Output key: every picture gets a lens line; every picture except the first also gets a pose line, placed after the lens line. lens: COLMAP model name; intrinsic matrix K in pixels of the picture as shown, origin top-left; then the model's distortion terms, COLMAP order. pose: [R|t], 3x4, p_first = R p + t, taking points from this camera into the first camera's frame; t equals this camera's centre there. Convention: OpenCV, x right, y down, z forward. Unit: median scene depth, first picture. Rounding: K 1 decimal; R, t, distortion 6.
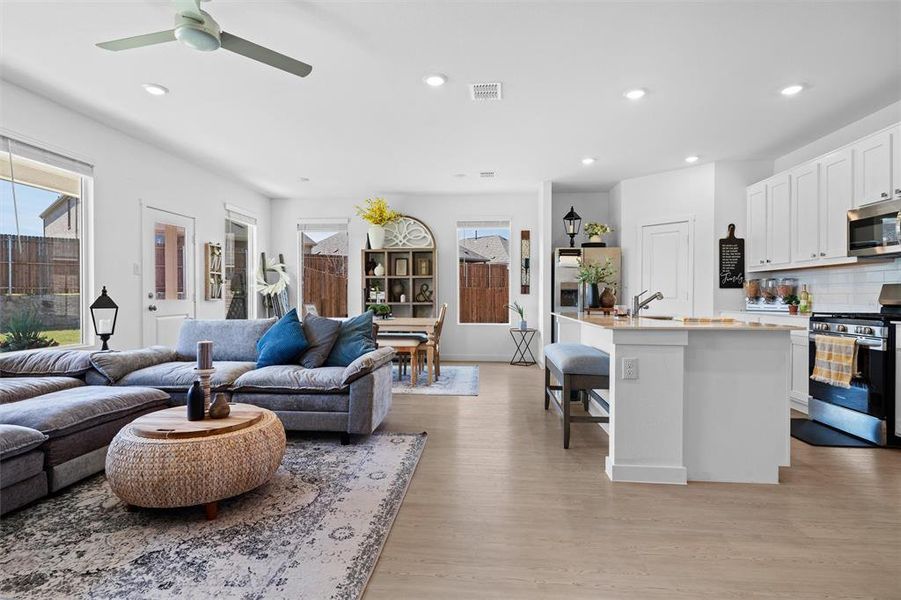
lens RADIAL K [[459.1, 0, 450.8], [0, 459.1, 299.7], [0, 0, 1]] dist [0.004021, -0.001456]
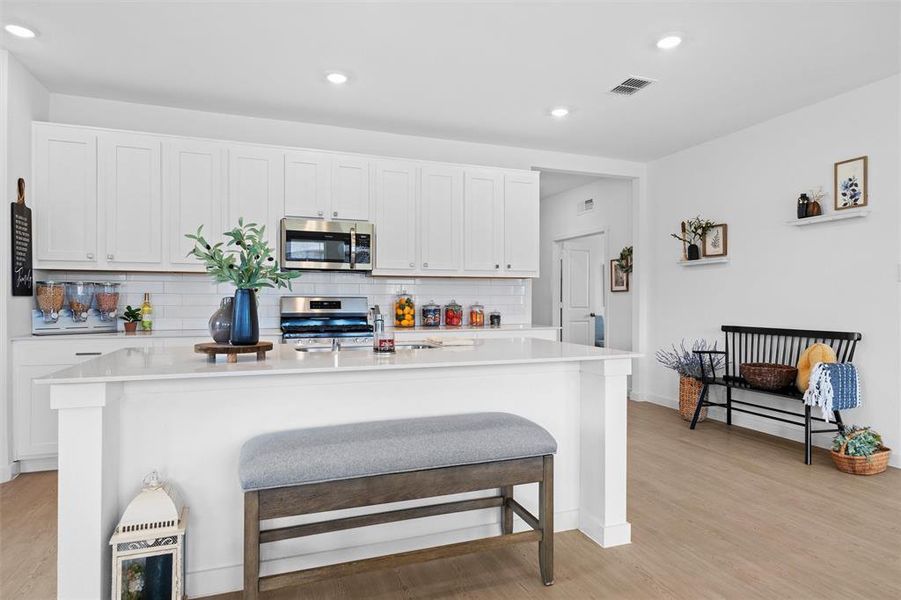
lens RADIAL K [[503.2, 0, 447.0], [0, 503.2, 300.9], [0, 0, 1]] dist [-0.000542, 0.000583]
pose [[-0.431345, 0.002005, 0.902185, -0.149773], [0.007546, 0.999971, 0.001385, -0.016039], [-0.902156, 0.007405, -0.431347, 0.808279]]
